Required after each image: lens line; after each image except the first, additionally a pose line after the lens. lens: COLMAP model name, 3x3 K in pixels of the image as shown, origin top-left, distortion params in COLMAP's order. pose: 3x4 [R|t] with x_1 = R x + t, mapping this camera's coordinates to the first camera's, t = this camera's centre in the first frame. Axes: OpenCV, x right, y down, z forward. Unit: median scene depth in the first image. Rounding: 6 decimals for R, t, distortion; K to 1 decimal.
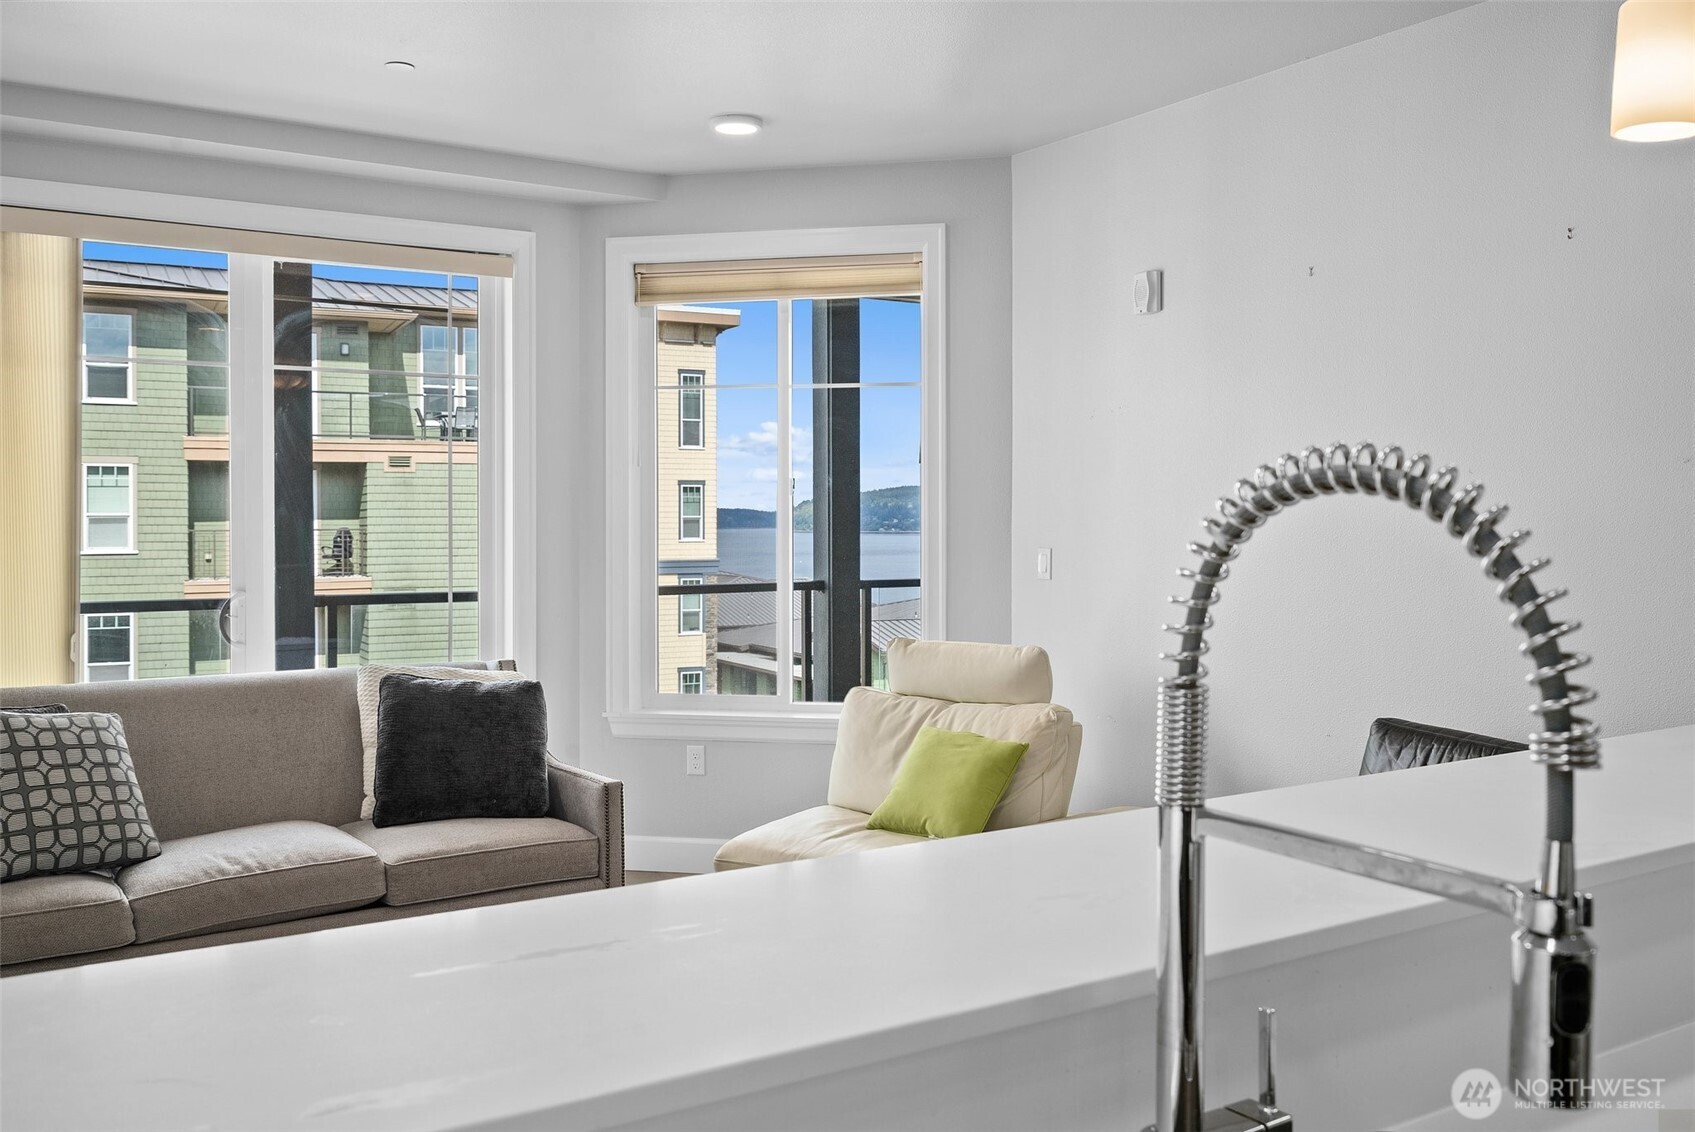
lens RADIAL K [[1445.1, 0, 847.5], [0, 1445.1, 566.0], [0, 0, 1]] dist [0.001304, -0.001831]
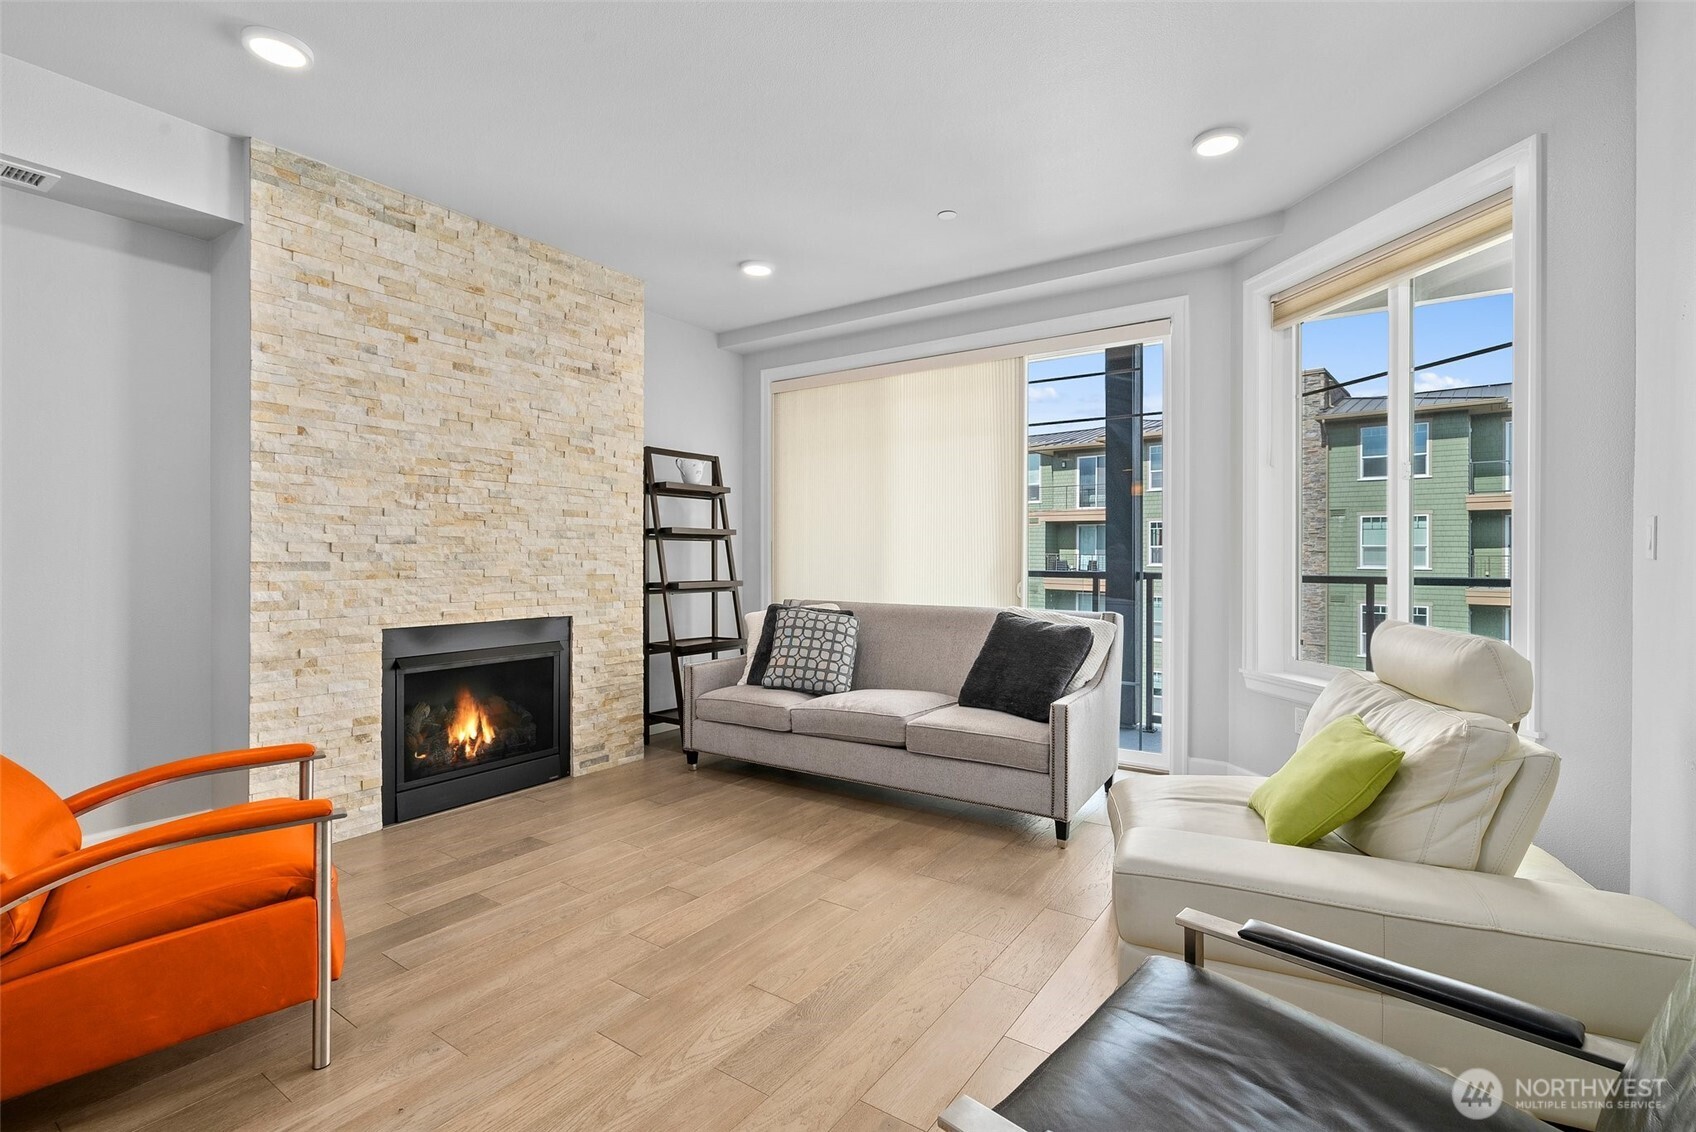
lens RADIAL K [[775.1, 0, 845.8], [0, 775.1, 545.5], [0, 0, 1]] dist [-0.002702, 0.001313]
pose [[0.381281, -0.004579, -0.924448, 0.322417], [-0.035273, 0.999188, -0.019497, 0.023459], [0.923786, 0.040042, 0.380810, 0.461506]]
